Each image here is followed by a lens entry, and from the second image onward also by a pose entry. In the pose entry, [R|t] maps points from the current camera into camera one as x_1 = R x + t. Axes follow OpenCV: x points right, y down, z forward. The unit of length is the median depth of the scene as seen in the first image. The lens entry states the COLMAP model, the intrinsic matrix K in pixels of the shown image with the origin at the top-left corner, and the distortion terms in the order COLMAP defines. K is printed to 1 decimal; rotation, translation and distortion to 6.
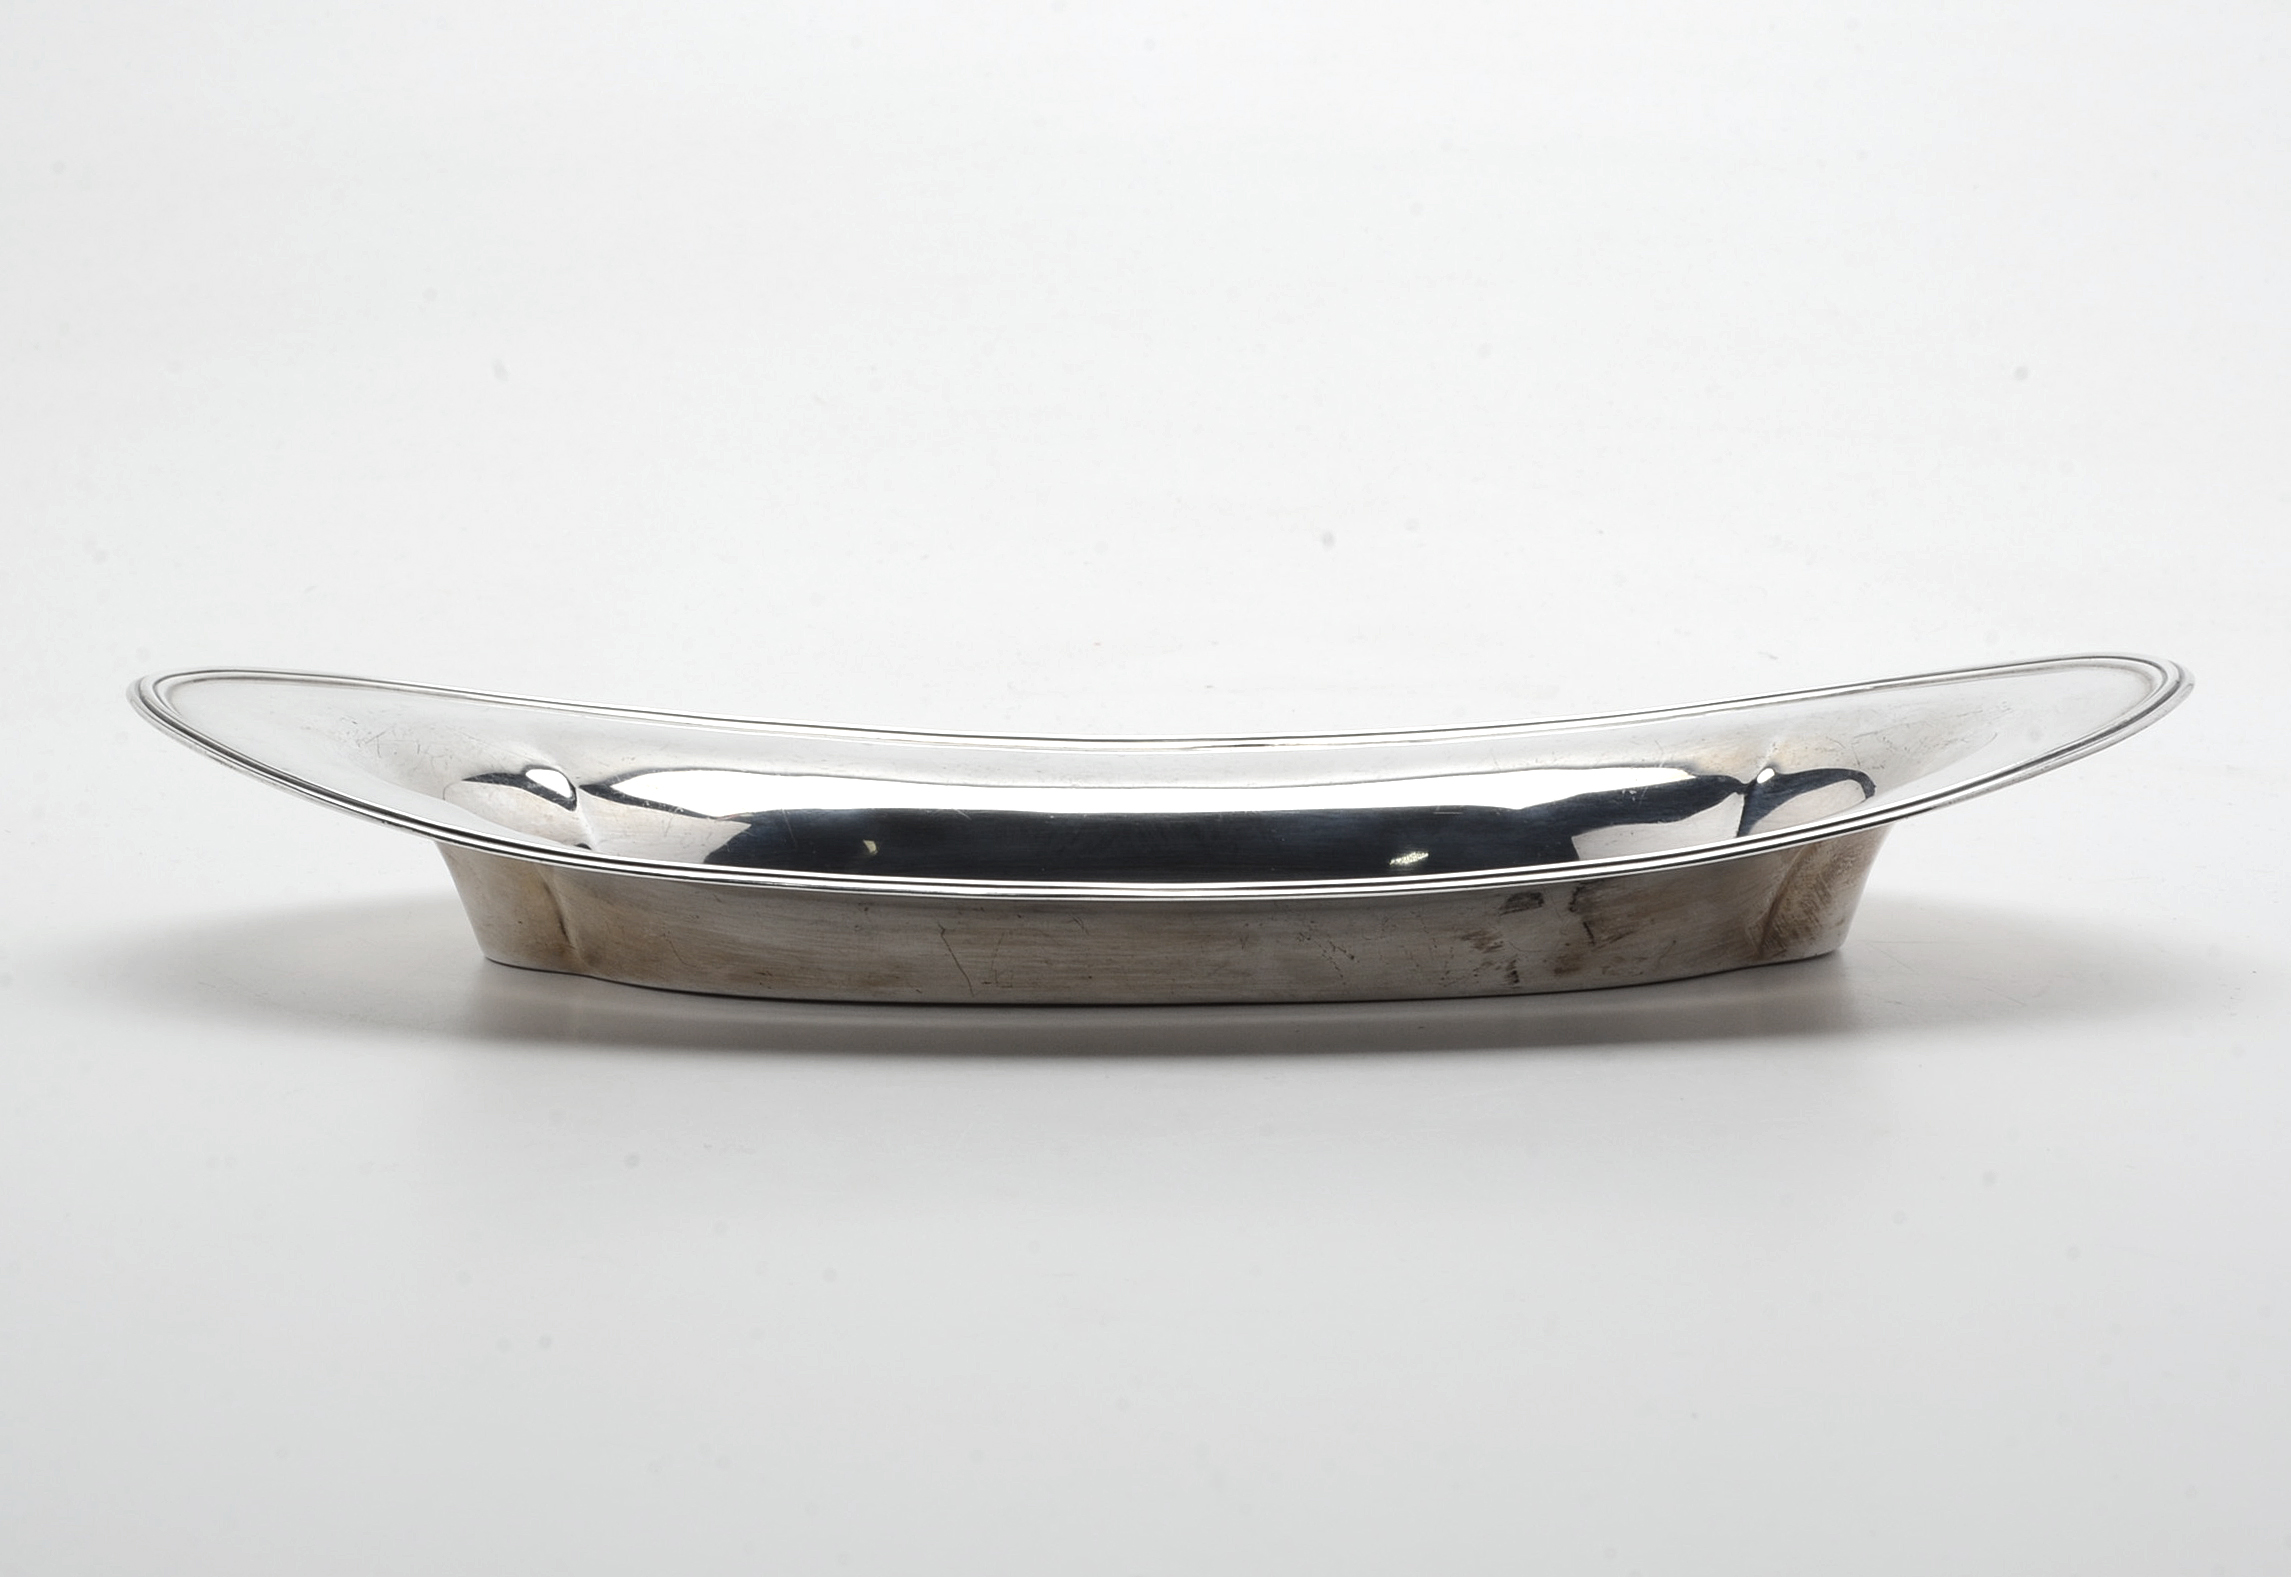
lens RADIAL K [[4323.0, 0, 1145.5], [0, 4323.0, 788.2], [0, 0, 1]] dist [-0.031215, 0.000000]
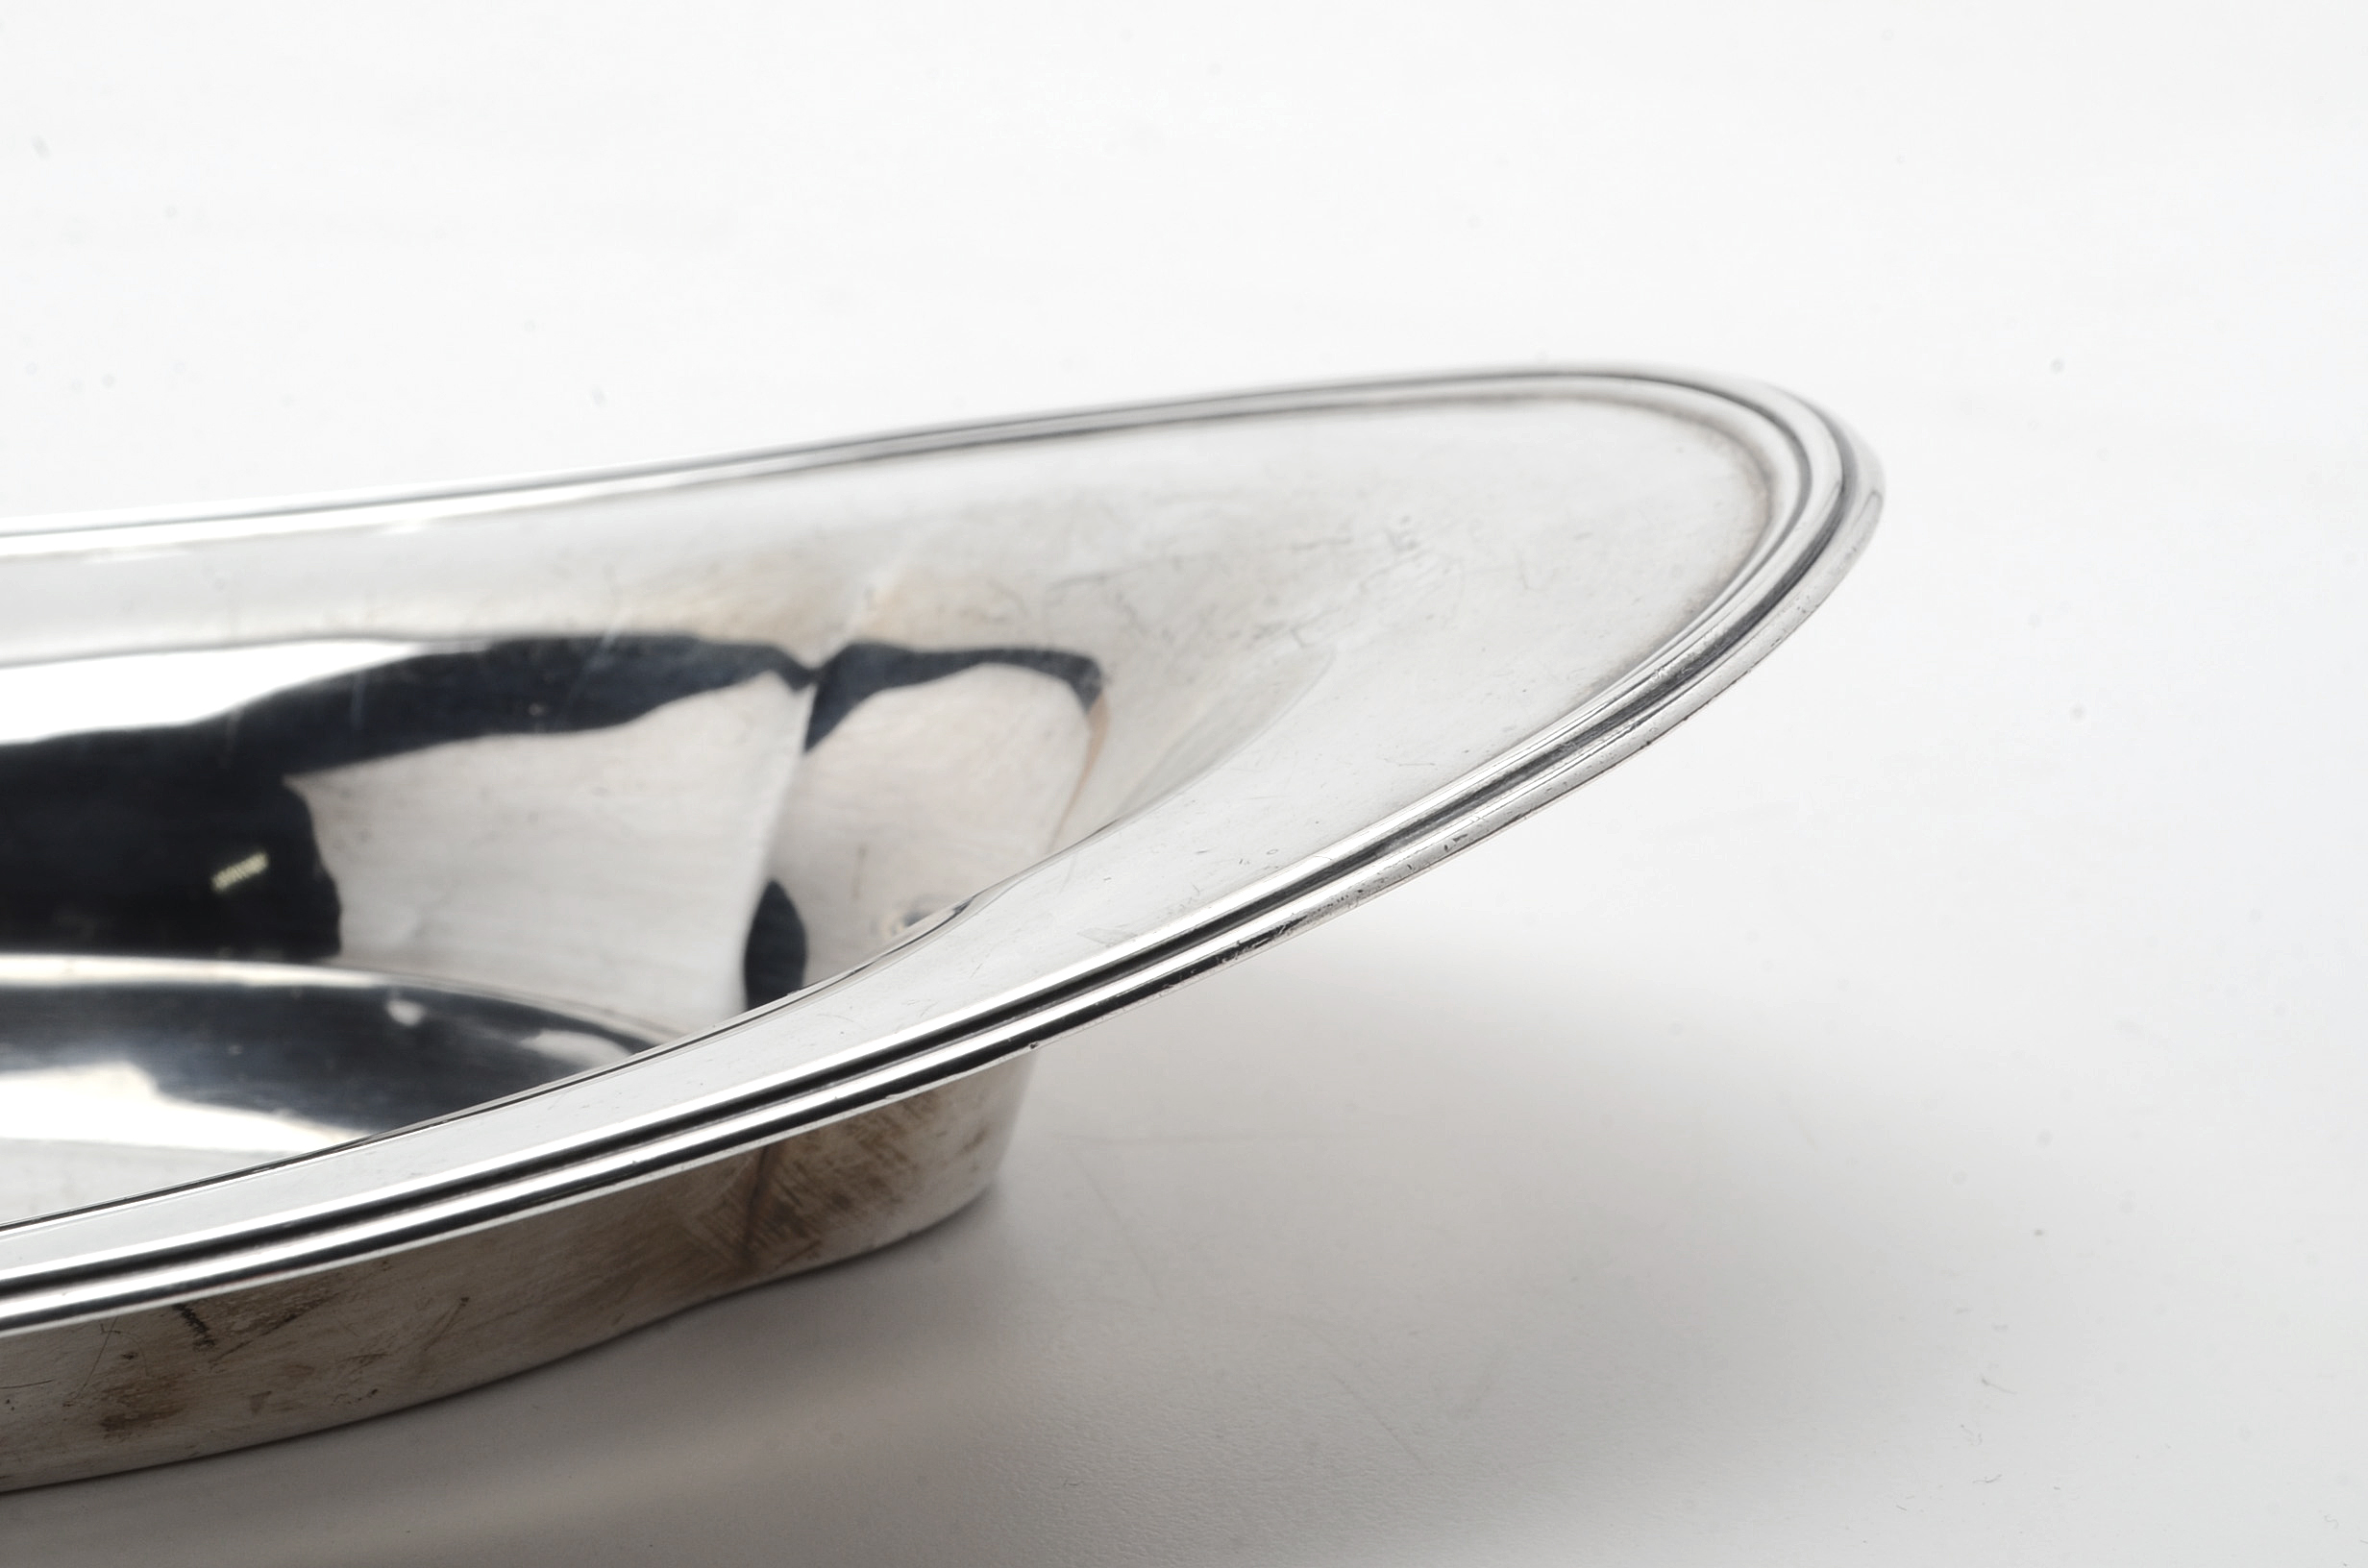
lens RADIAL K [[5579.9, 0, 1183.9], [0, 5579.9, 784.0], [0, 0, 1]] dist [0.144880, 0.000000]
pose [[0.993647, -0.037259, 0.106191, 0.129715], [0.024630, 0.992726, 0.117850, -0.058620], [-0.109809, -0.114486, 0.987337, 0.521229]]
